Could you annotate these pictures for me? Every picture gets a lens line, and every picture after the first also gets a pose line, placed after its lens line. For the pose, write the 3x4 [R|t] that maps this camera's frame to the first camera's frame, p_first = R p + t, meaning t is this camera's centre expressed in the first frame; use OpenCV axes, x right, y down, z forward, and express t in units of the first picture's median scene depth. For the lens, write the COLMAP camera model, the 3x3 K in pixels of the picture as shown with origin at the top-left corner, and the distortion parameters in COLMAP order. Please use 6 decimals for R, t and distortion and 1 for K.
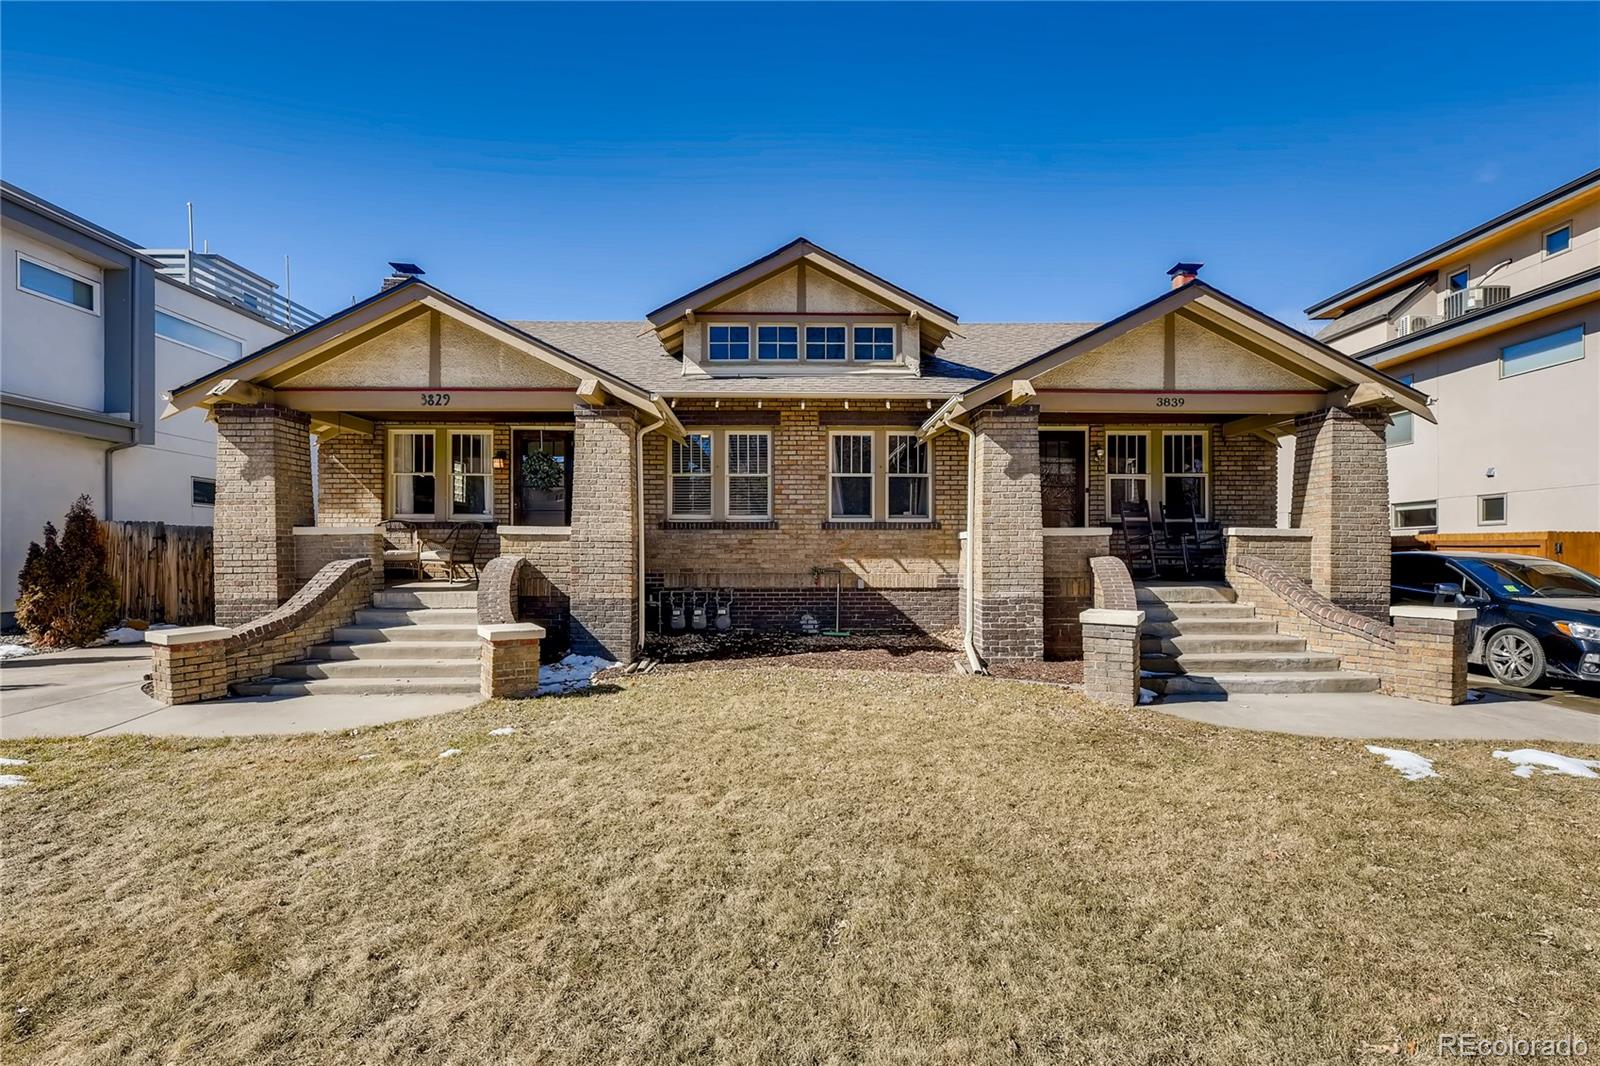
lens RADIAL K [[738.6, 0, 810.5], [0, 738.6, 552.3], [0, 0, 1]] dist [0.007764, 0.000349]
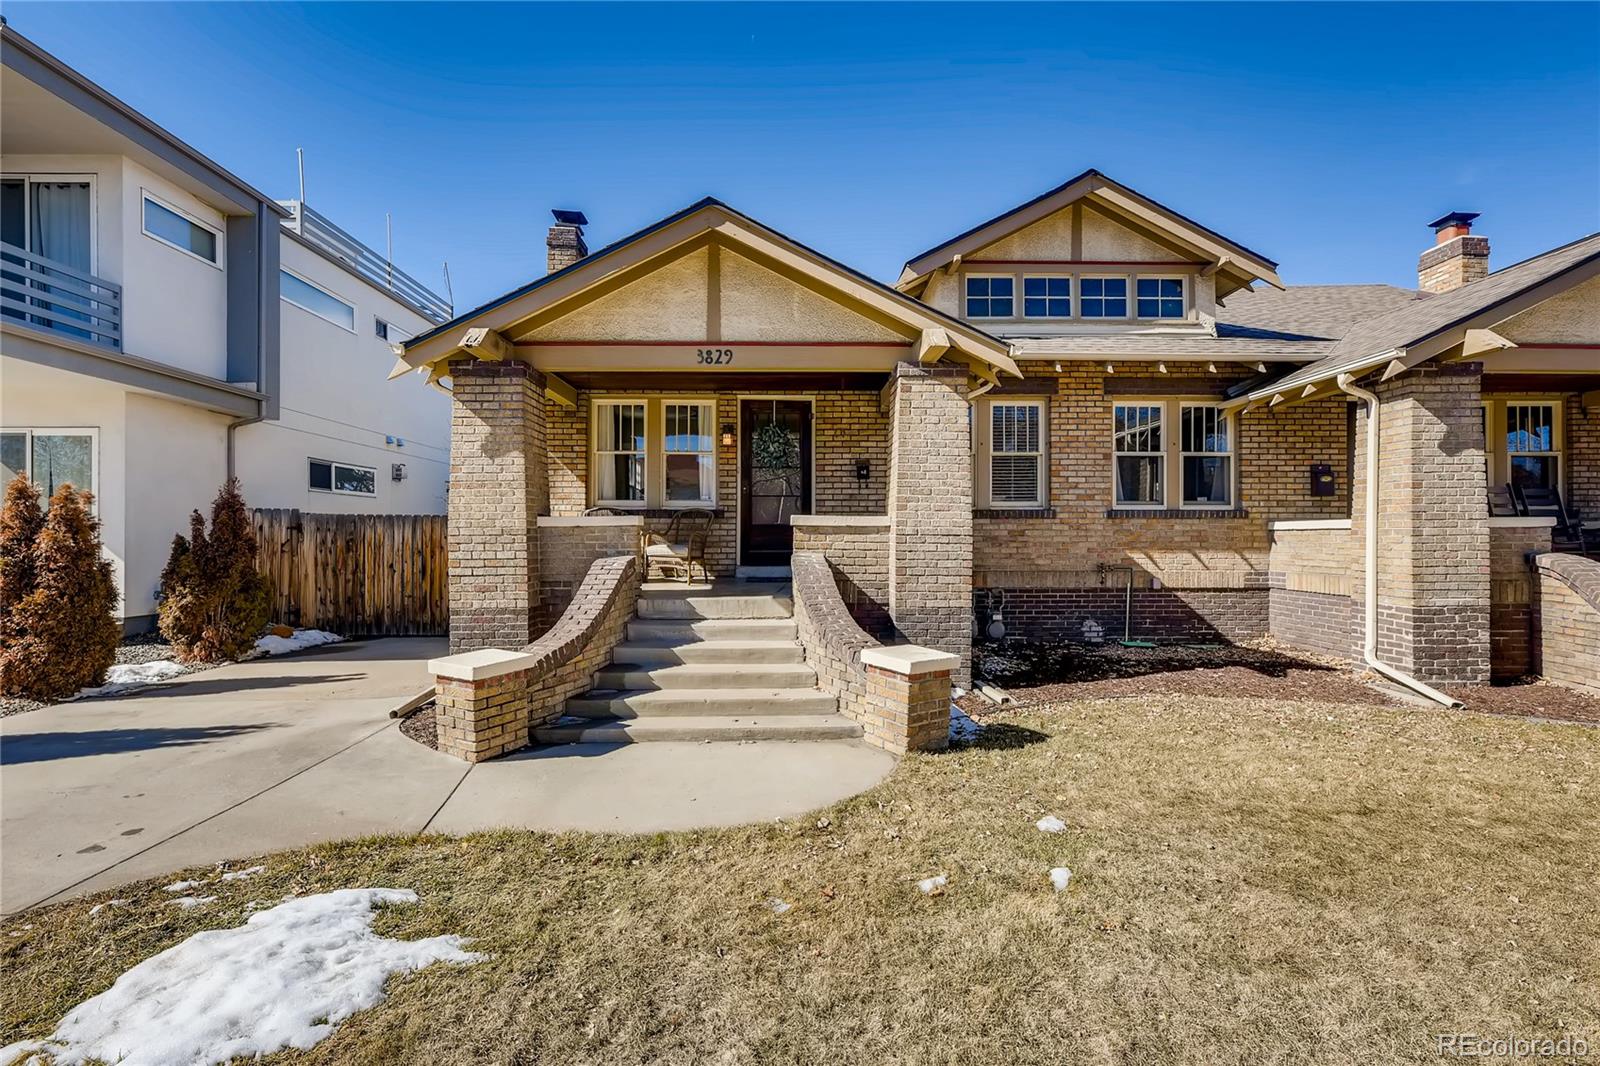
lens RADIAL K [[738.6, 0, 816.1], [0, 738.6, 531.6], [0, 0, 1]] dist [0.007764, 0.000349]
pose [[0.999983, 0.000009, 0.005782, -0.394499], [0.000040, 0.999964, -0.008479, -0.010914], [-0.005782, 0.008479, 0.999947, 0.202063]]
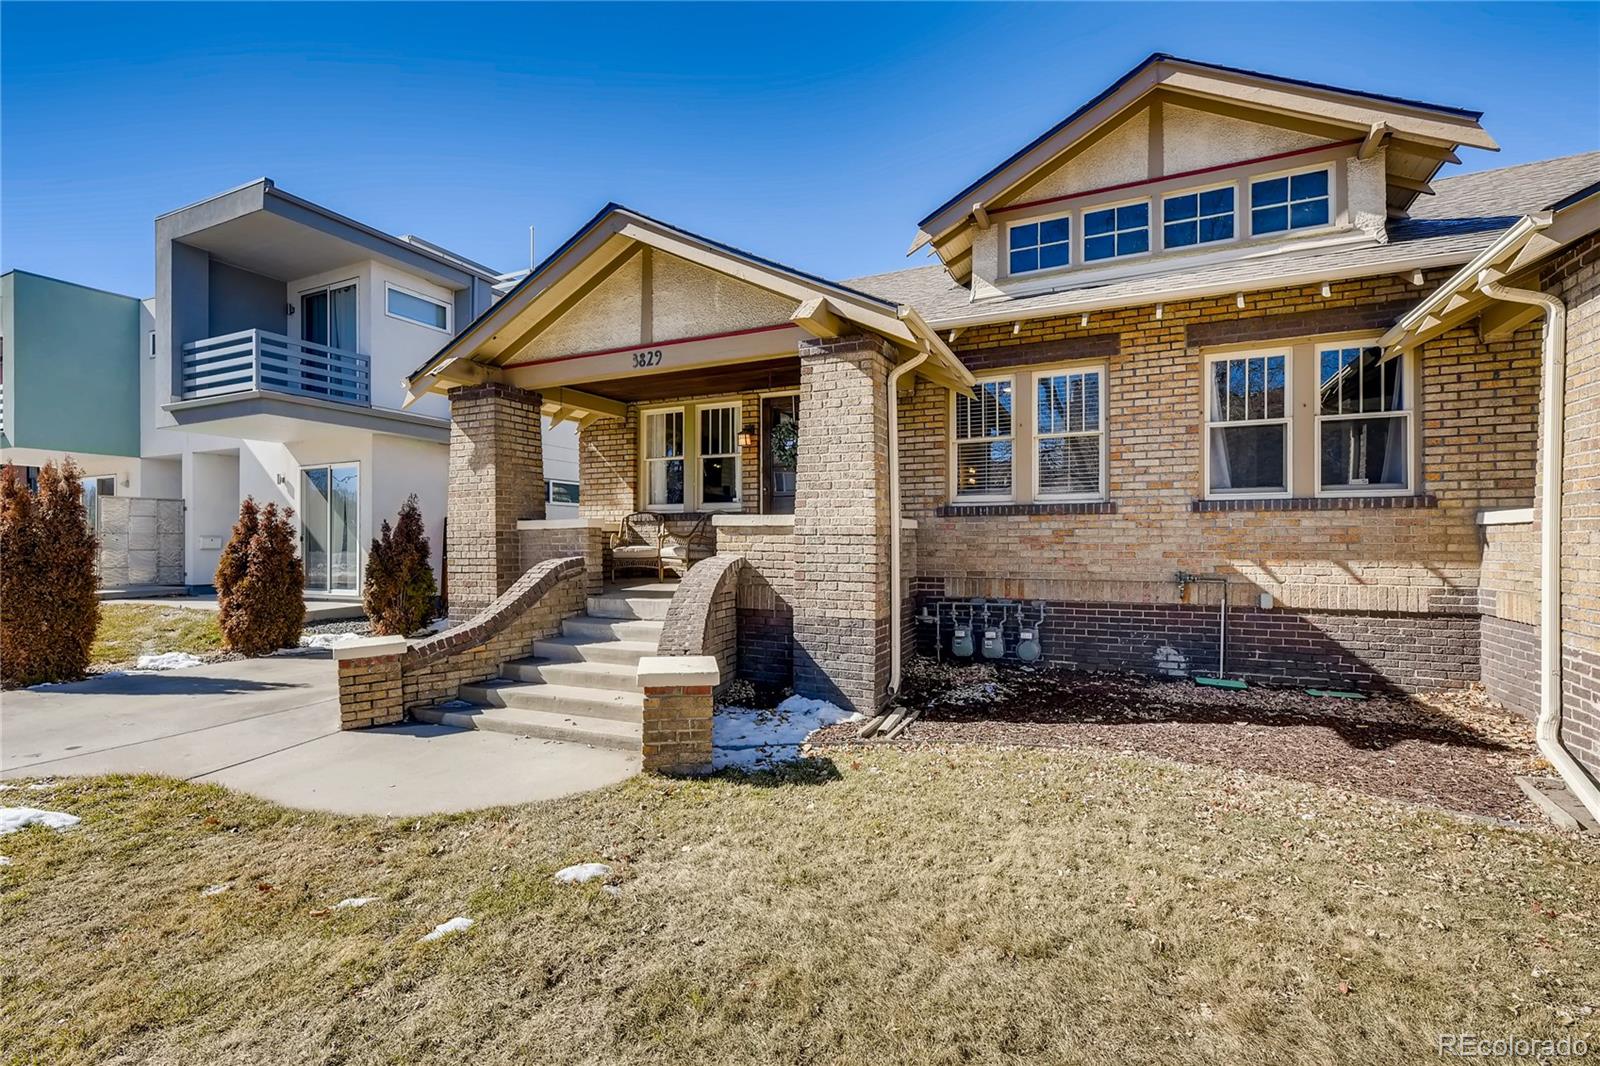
lens RADIAL K [[738.6, 0, 792.8], [0, 738.6, 540.9], [0, 0, 1]] dist [0.007764, 0.000349]
pose [[0.893949, -0.002836, -0.448159, -0.007899], [0.002010, 0.999995, -0.002317, -0.007150], [0.448164, 0.001171, 0.893951, 0.349388]]
